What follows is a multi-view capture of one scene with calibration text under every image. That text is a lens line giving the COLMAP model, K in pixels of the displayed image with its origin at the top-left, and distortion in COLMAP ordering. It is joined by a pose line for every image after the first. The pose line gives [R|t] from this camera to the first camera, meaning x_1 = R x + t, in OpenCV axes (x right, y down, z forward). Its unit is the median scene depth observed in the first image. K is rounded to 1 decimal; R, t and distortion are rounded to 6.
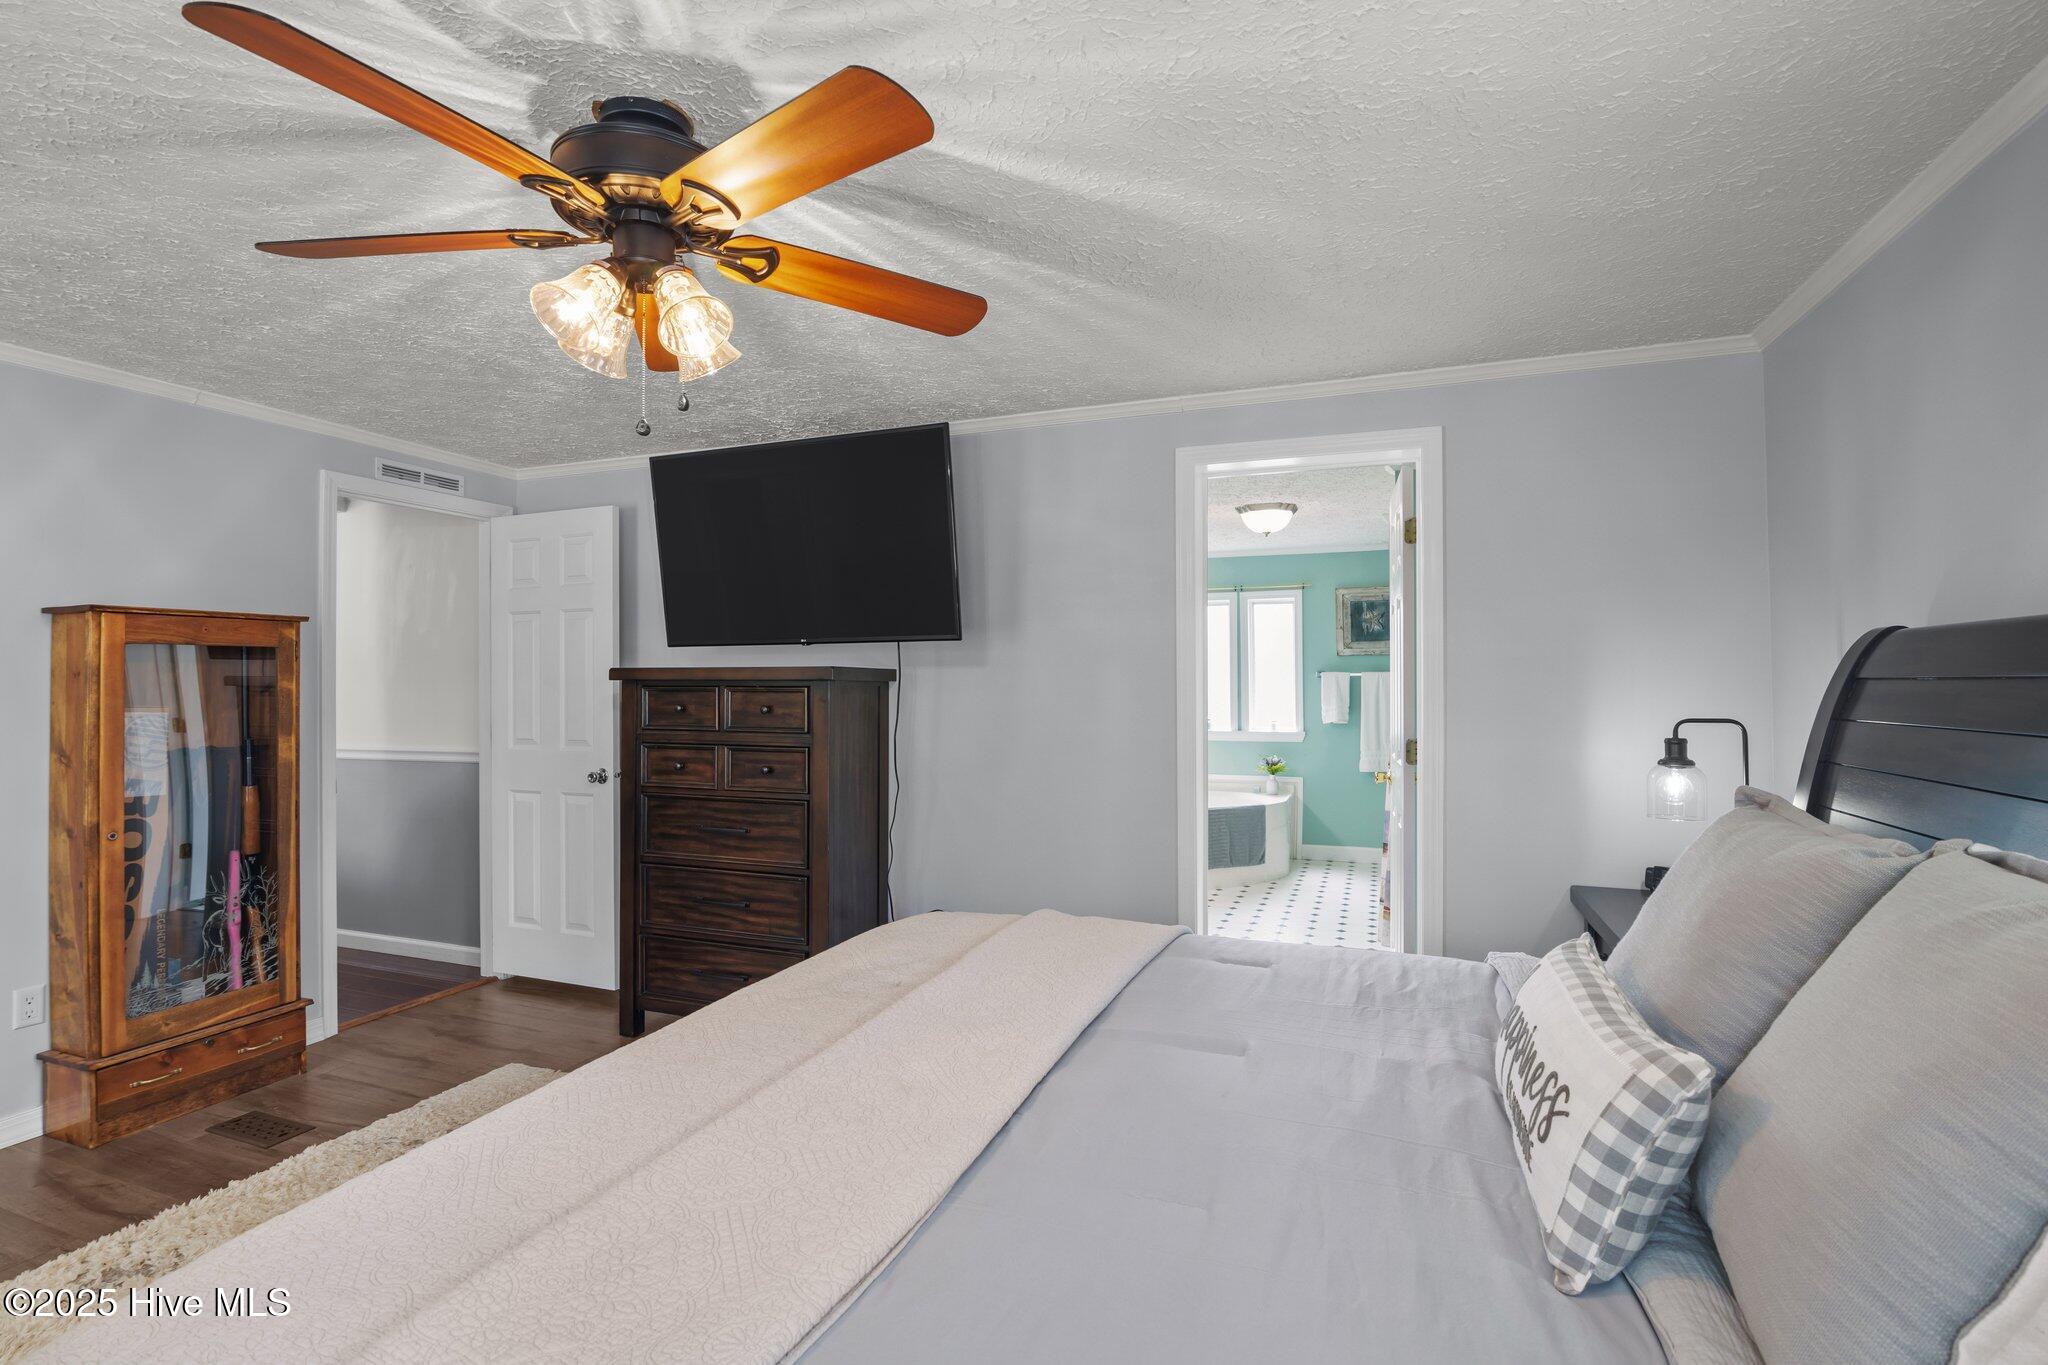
lens RADIAL K [[954.7, 0, 1024.0], [0, 954.7, 682.5], [0, 0, 1]] dist [0.001866, 0.000288]
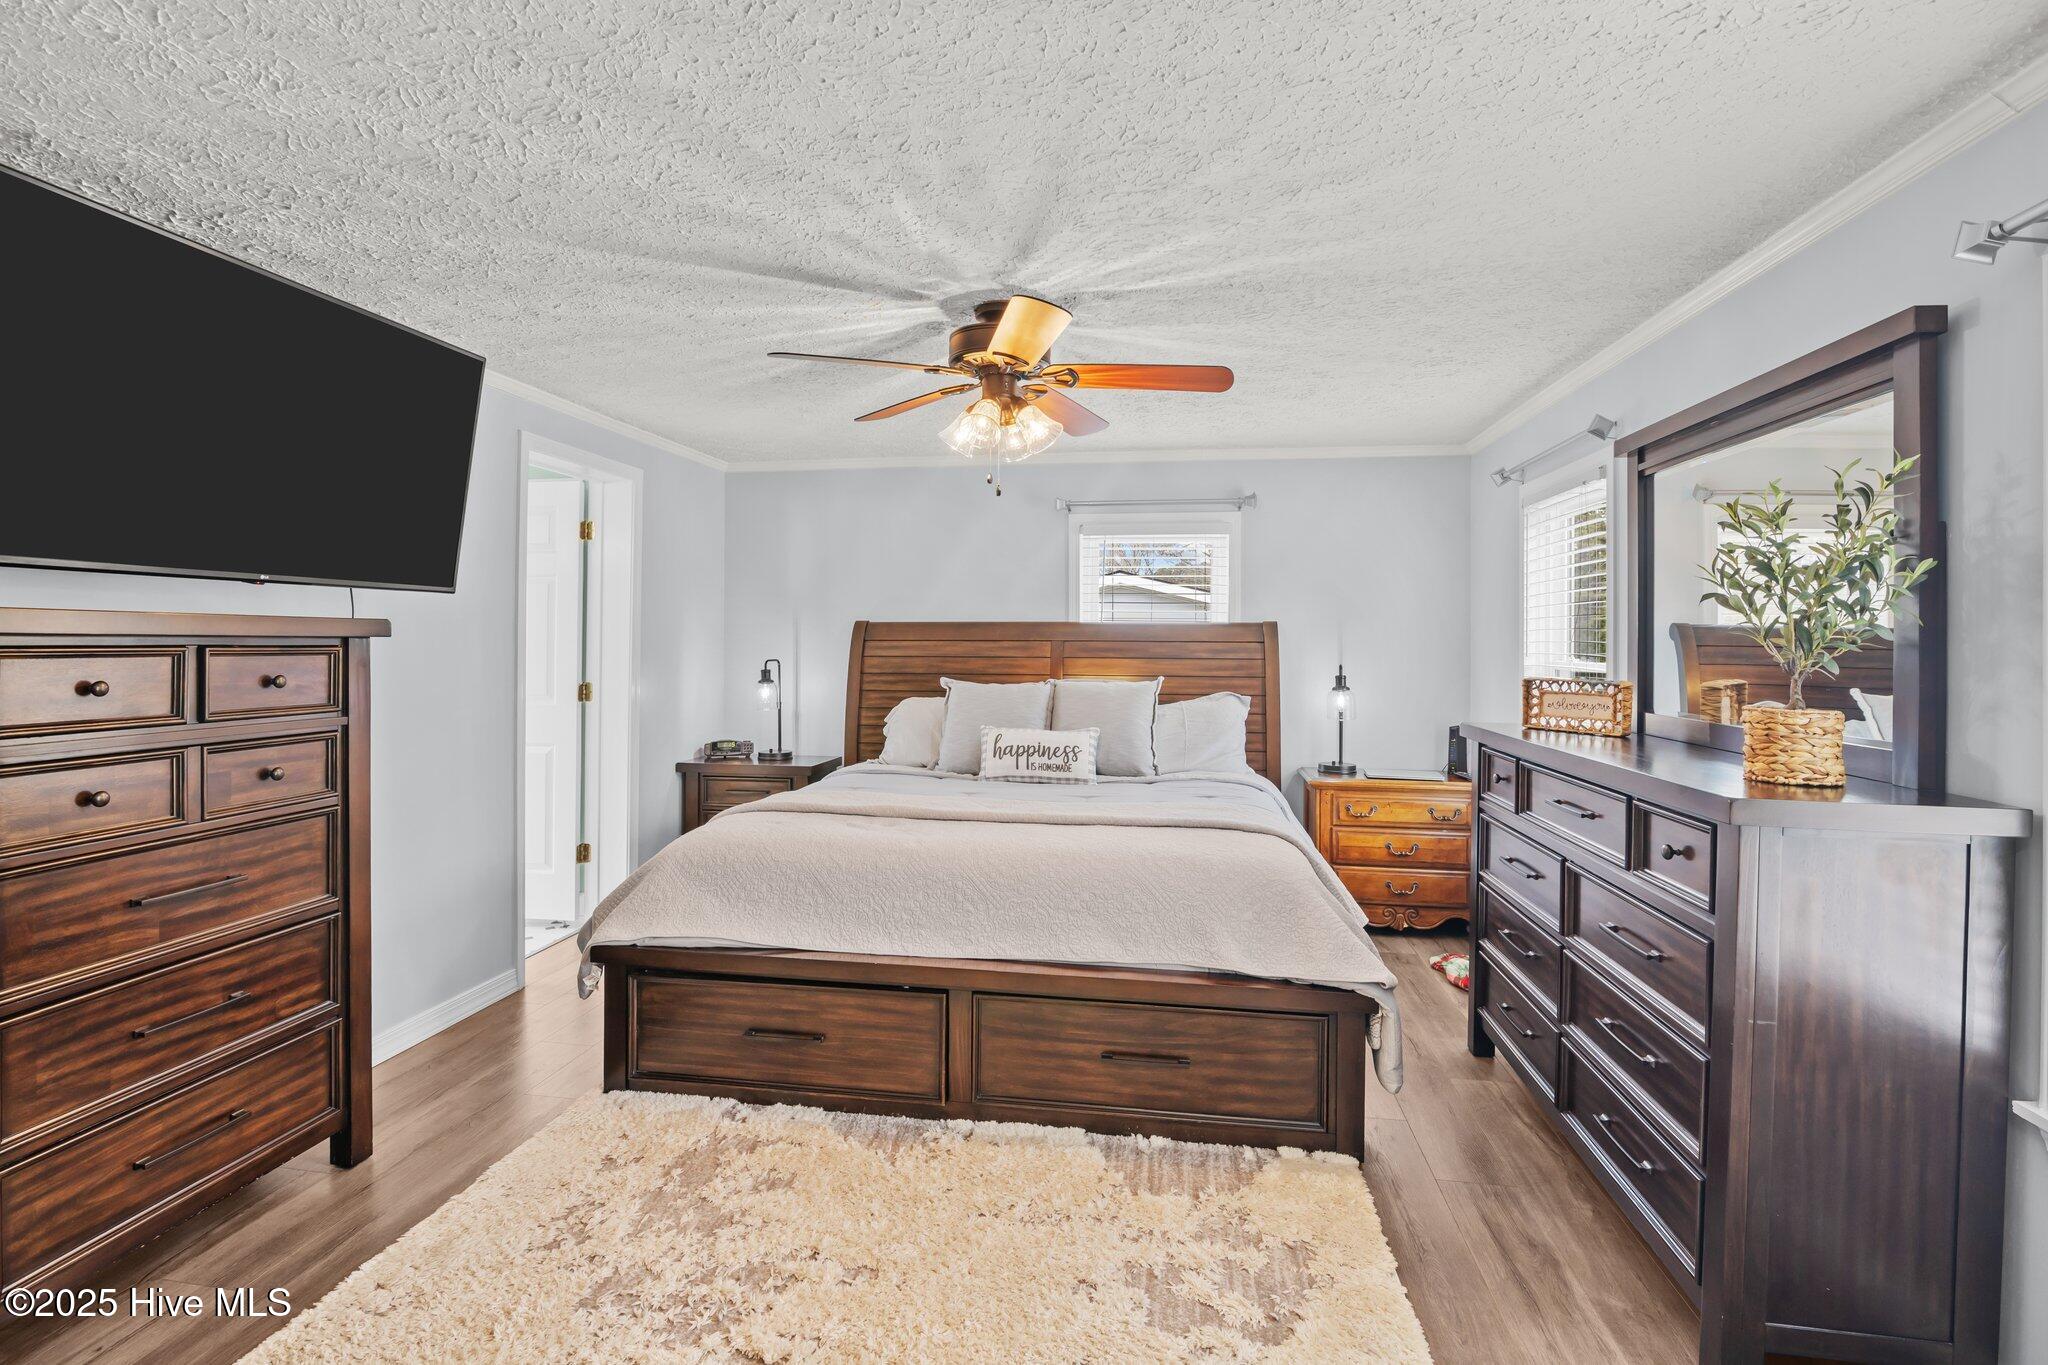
lens RADIAL K [[954.7, 0, 1024.0], [0, 954.7, 682.5], [0, 0, 1]] dist [0.001866, 0.000288]
pose [[-0.198287, -0.040519, 0.979306, -1.035887], [-0.004490, 0.999172, 0.040432, 0.000642], [-0.980134, 0.003620, -0.198304, 0.643465]]
